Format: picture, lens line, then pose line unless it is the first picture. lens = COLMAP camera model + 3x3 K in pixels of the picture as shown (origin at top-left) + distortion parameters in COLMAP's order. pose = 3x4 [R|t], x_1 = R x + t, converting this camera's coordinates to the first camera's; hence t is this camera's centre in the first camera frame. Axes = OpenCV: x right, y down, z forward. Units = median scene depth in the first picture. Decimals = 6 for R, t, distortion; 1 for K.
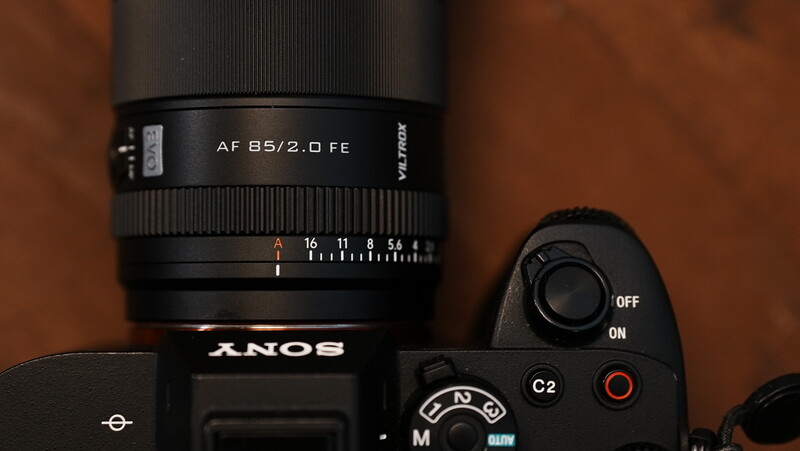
lens RADIAL K [[1775.0, 0, 400.0], [0, 1775.0, 225.5], [0, 0, 1]] dist [0.088736, 0.029298]
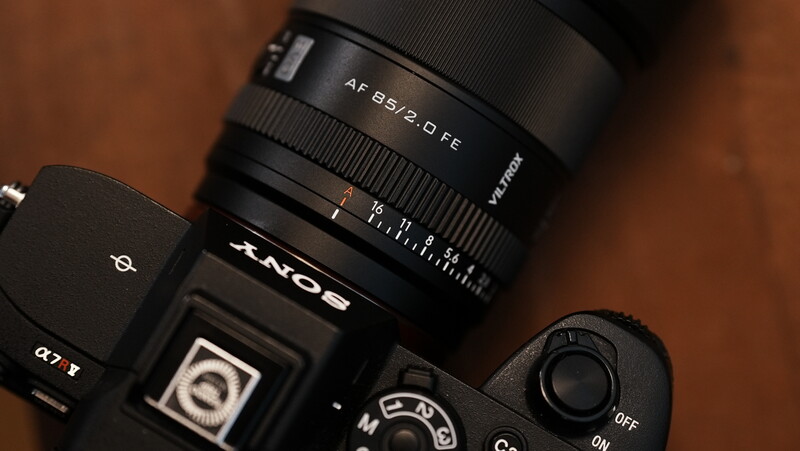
lens RADIAL K [[1775.0, 0, 400.0], [0, 1775.0, 225.5], [0, 0, 1]] dist [0.088736, 0.029298]
pose [[0.856087, 0.494833, -0.149182, 0.115048], [-0.506486, 0.860706, -0.051549, 0.063765], [0.102893, 0.119689, 0.987465, 0.012563]]
